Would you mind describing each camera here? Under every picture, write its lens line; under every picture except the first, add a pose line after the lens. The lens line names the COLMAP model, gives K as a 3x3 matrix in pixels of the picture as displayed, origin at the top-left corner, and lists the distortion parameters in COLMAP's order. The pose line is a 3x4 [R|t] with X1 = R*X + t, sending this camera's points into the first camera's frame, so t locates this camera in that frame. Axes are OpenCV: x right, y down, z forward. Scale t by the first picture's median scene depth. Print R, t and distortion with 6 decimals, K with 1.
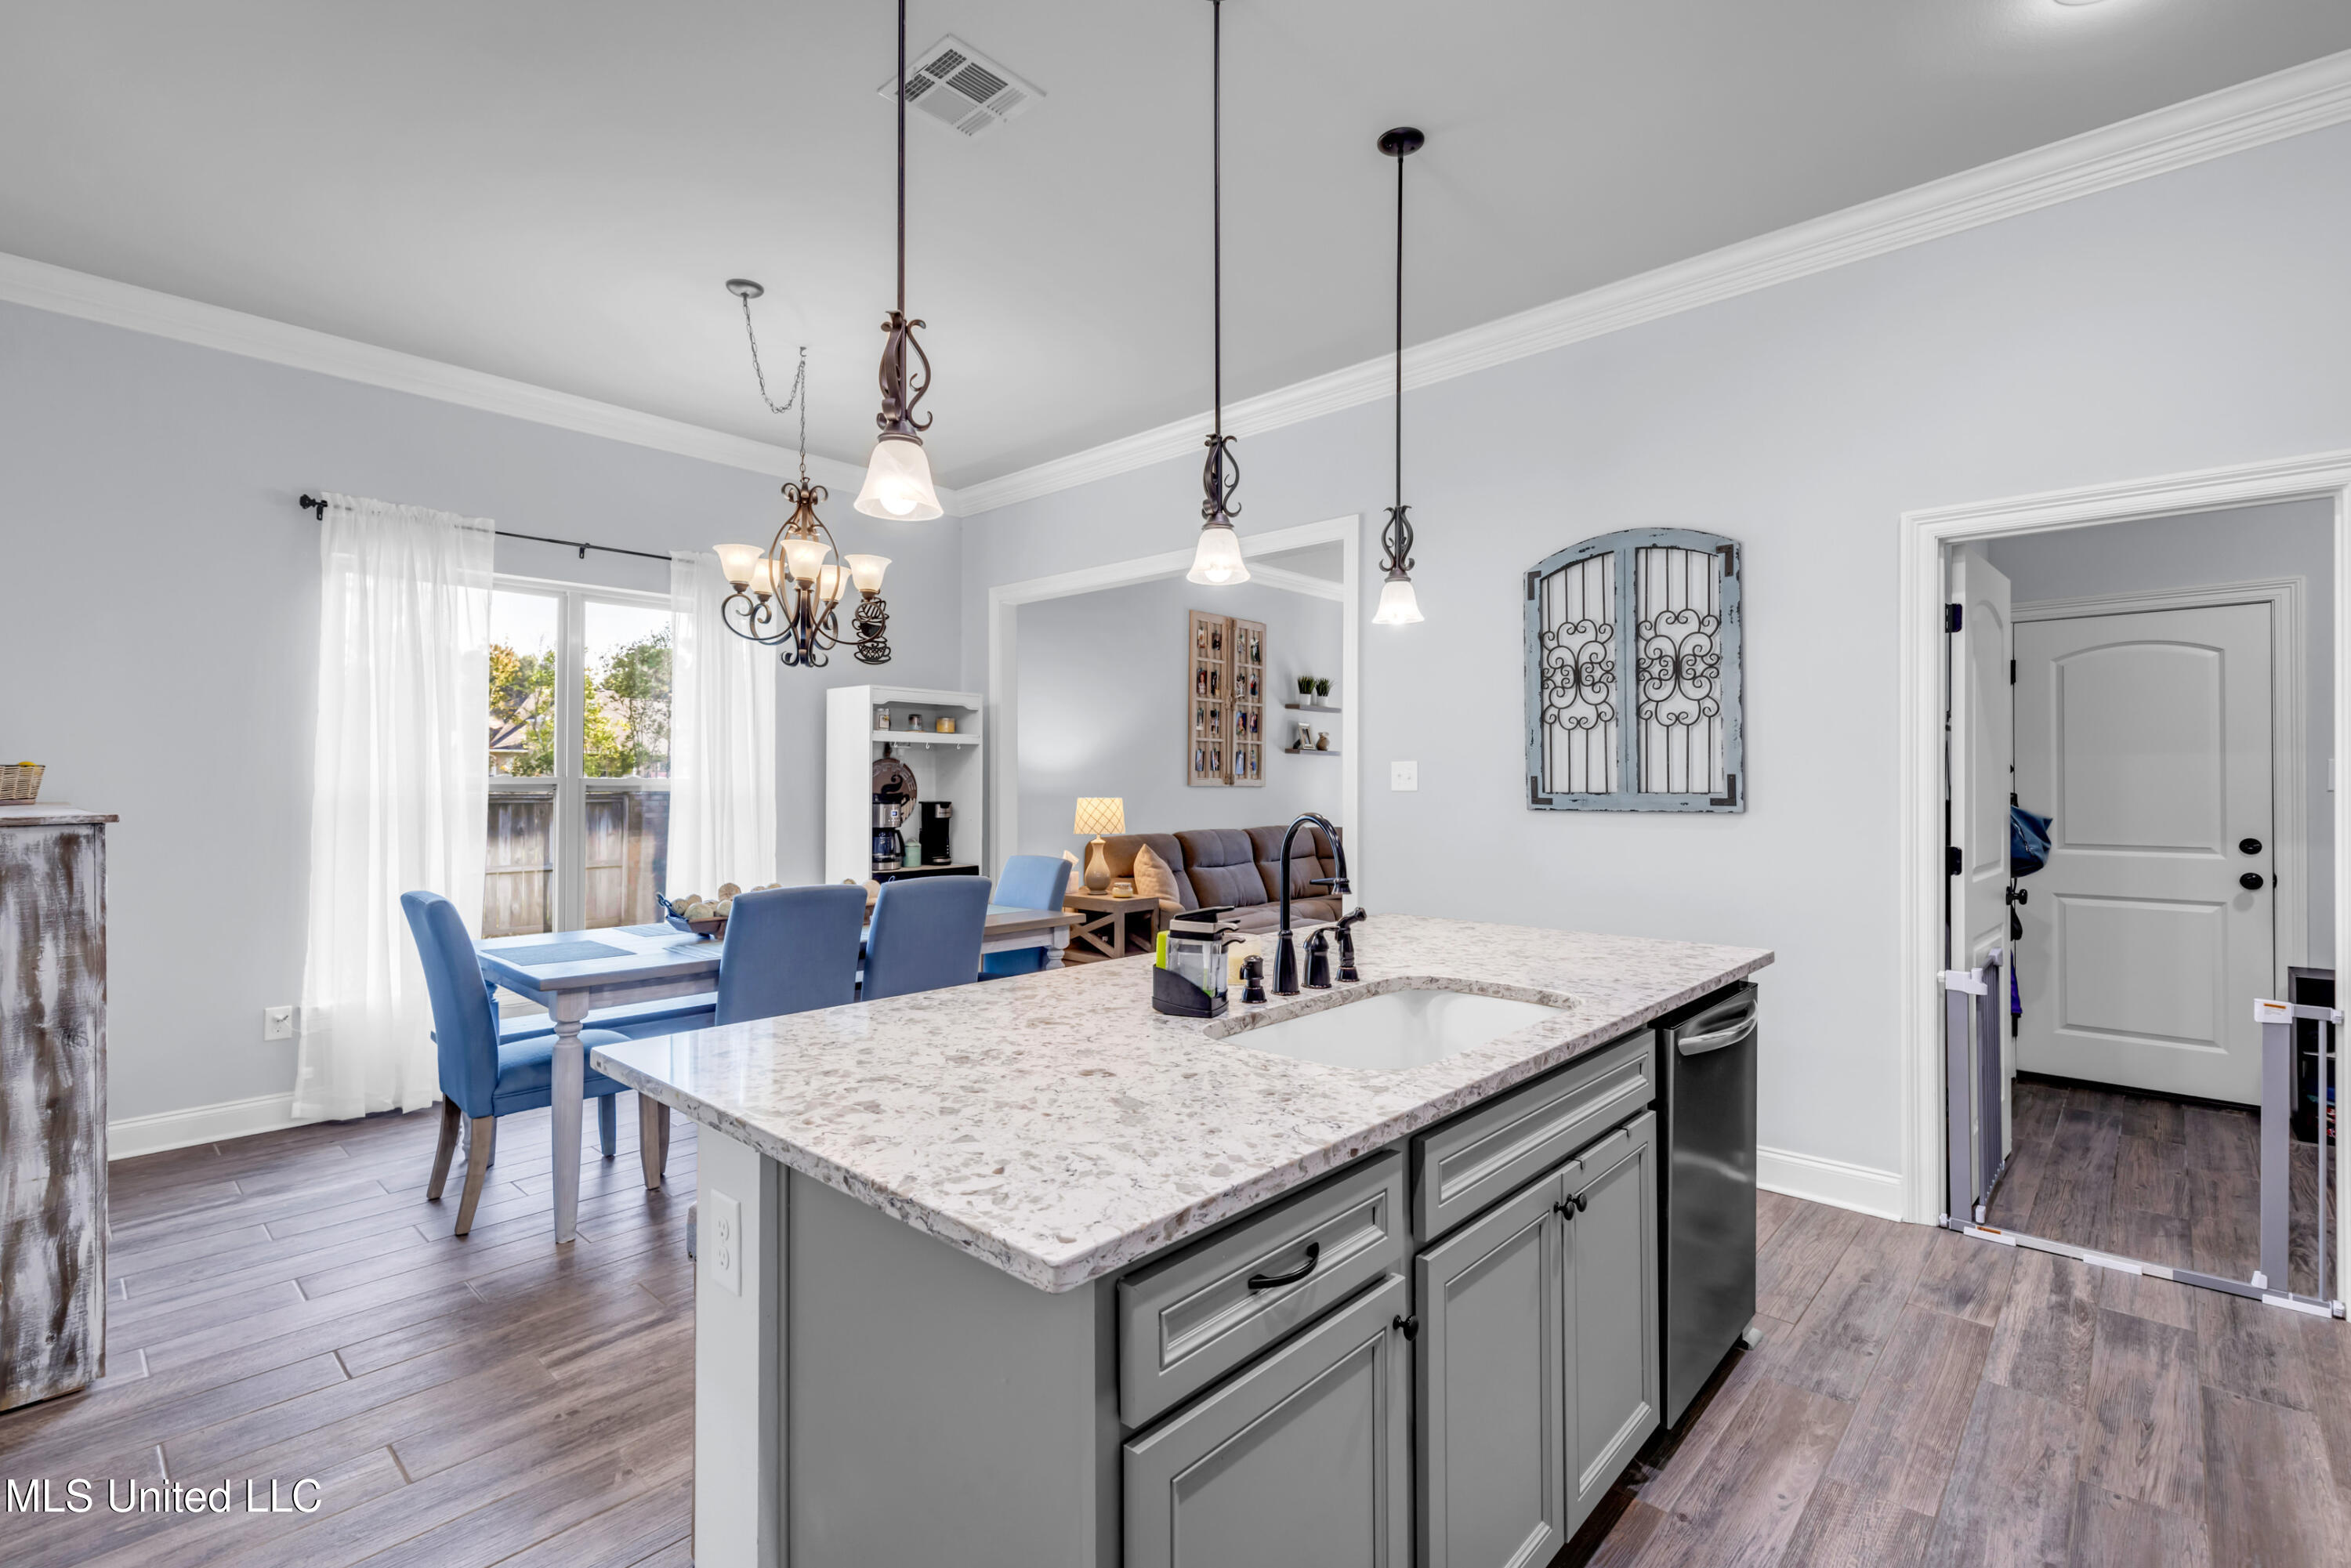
lens RADIAL K [[1060.5, 0, 1182.7], [0, 1060.5, 779.0], [0, 0, 1]] dist [0.004137, -0.000019]
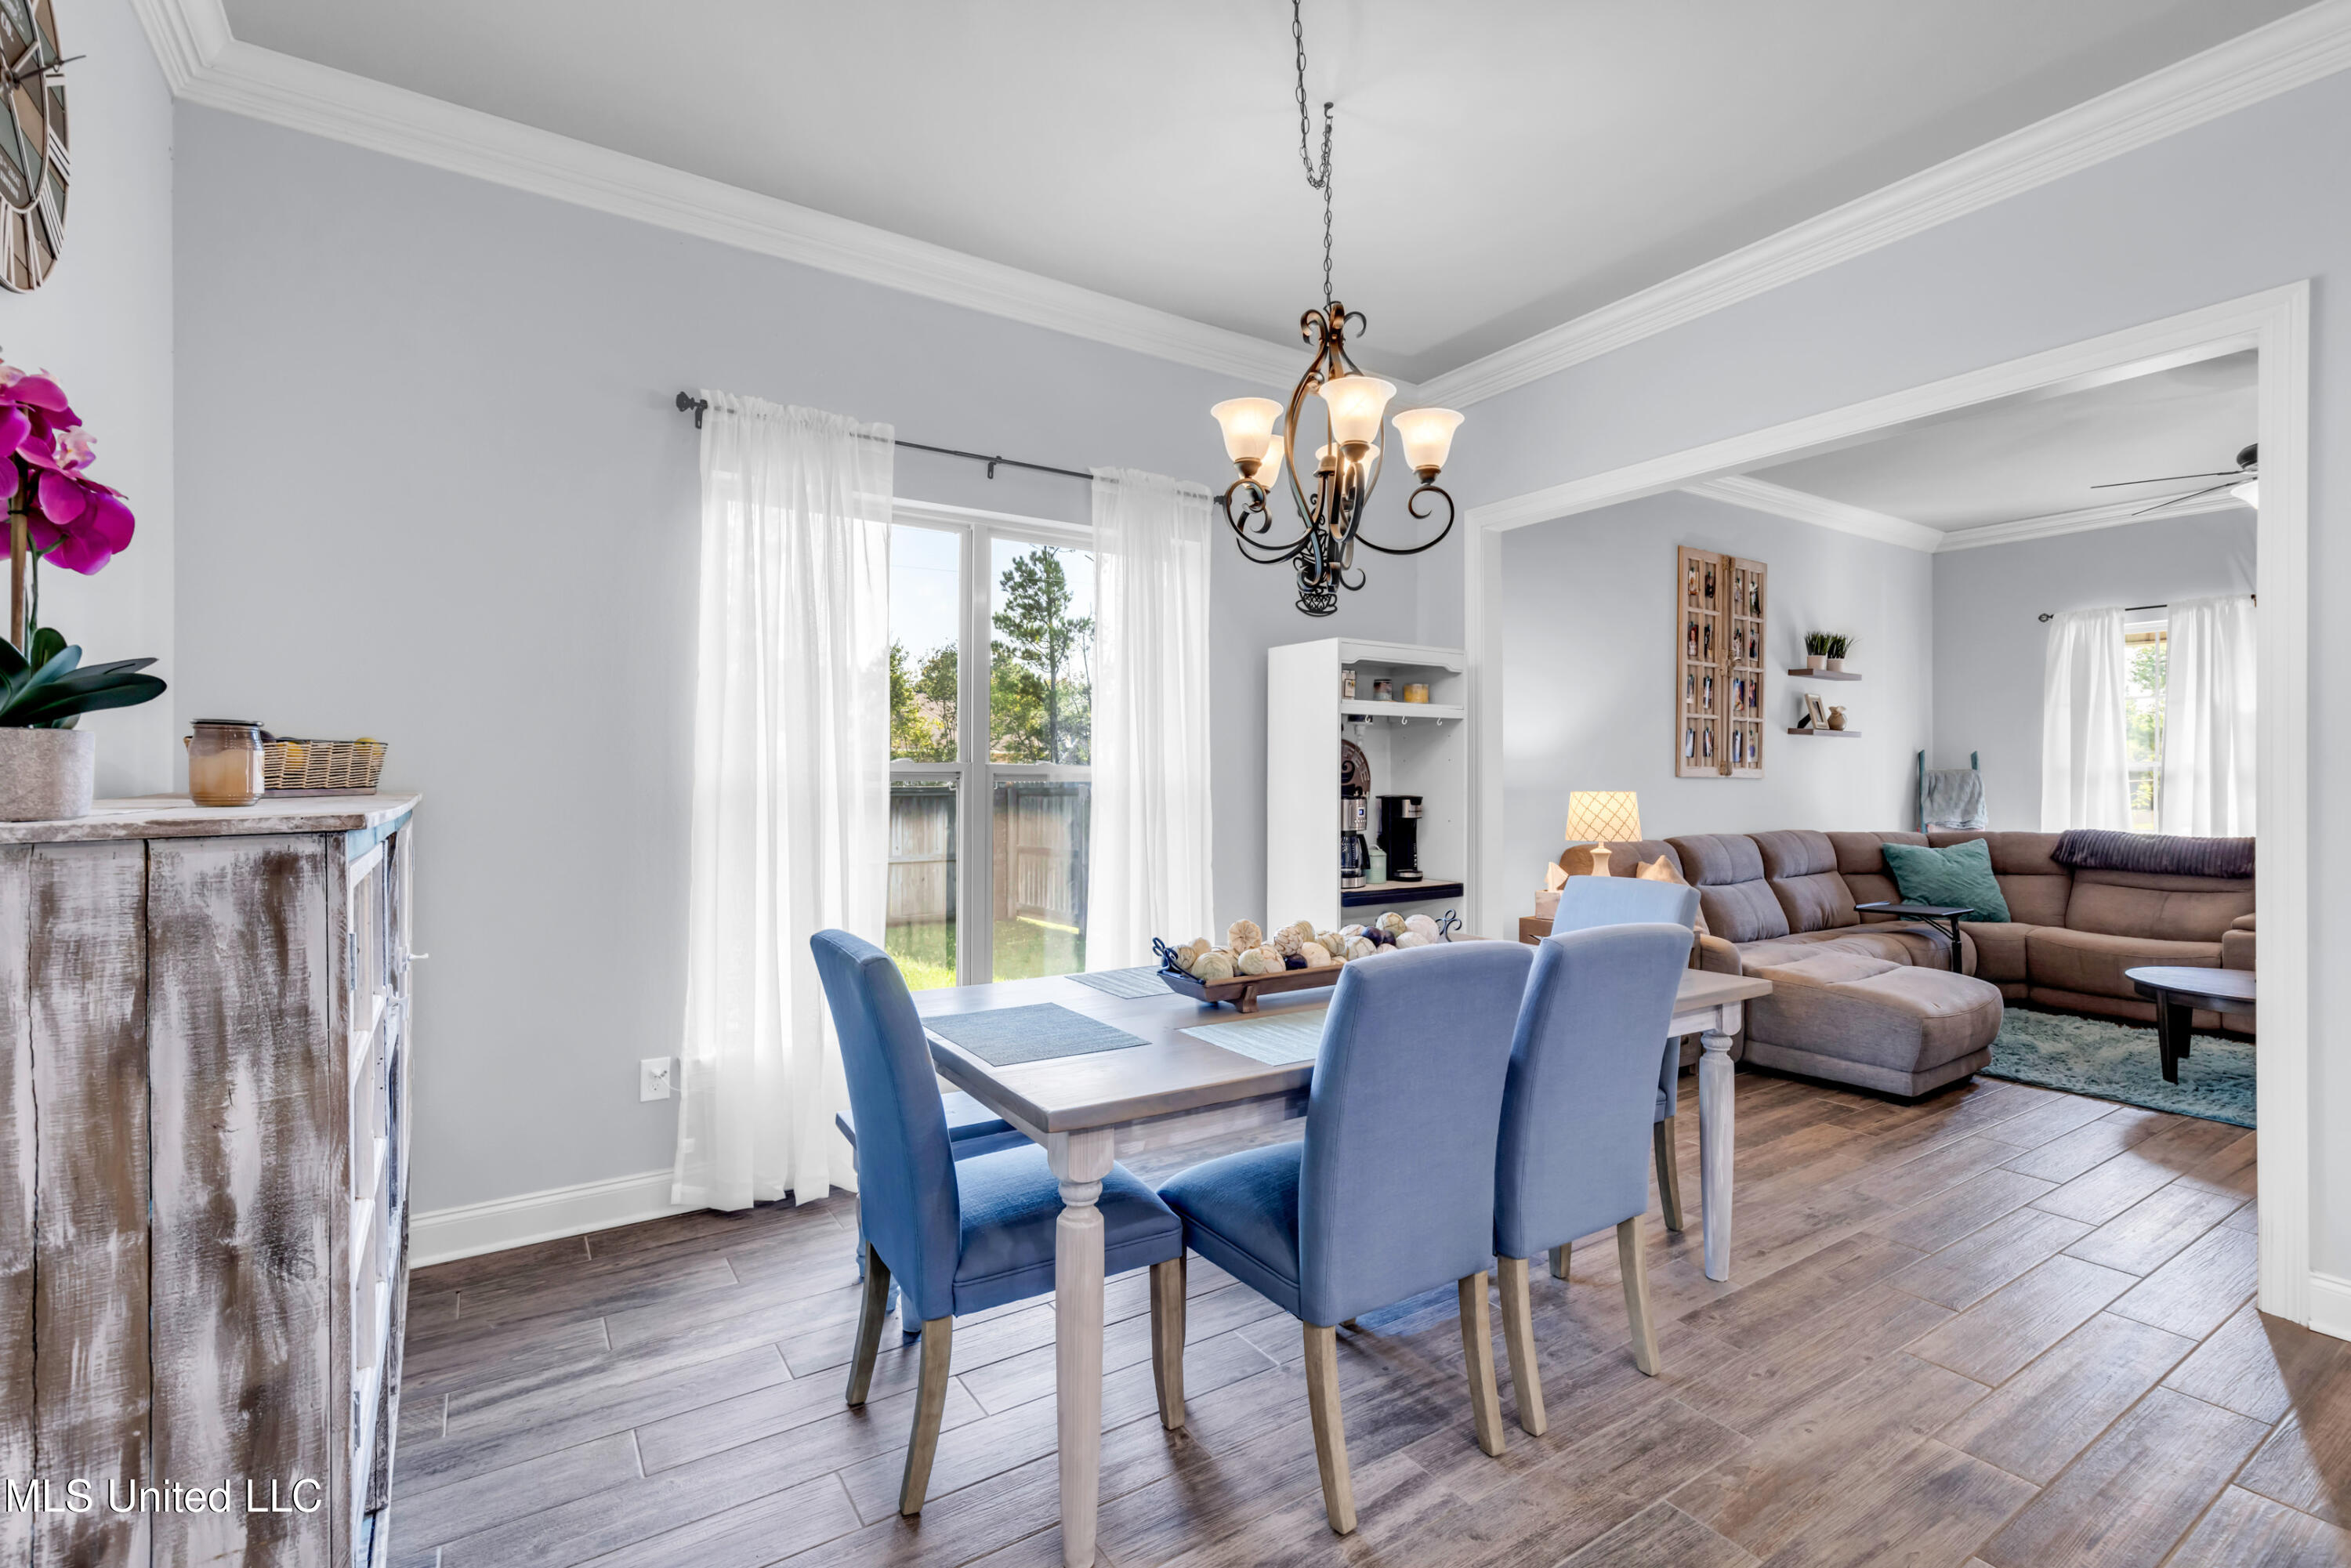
lens RADIAL K [[1060.5, 0, 1198.1], [0, 1060.5, 780.4], [0, 0, 1]] dist [0.004137, -0.000019]
pose [[0.971701, 0.000047, -0.236213, -0.239734], [0.001254, 0.999985, 0.005356, 0.007335], [0.236209, -0.005501, 0.971687, 0.289741]]
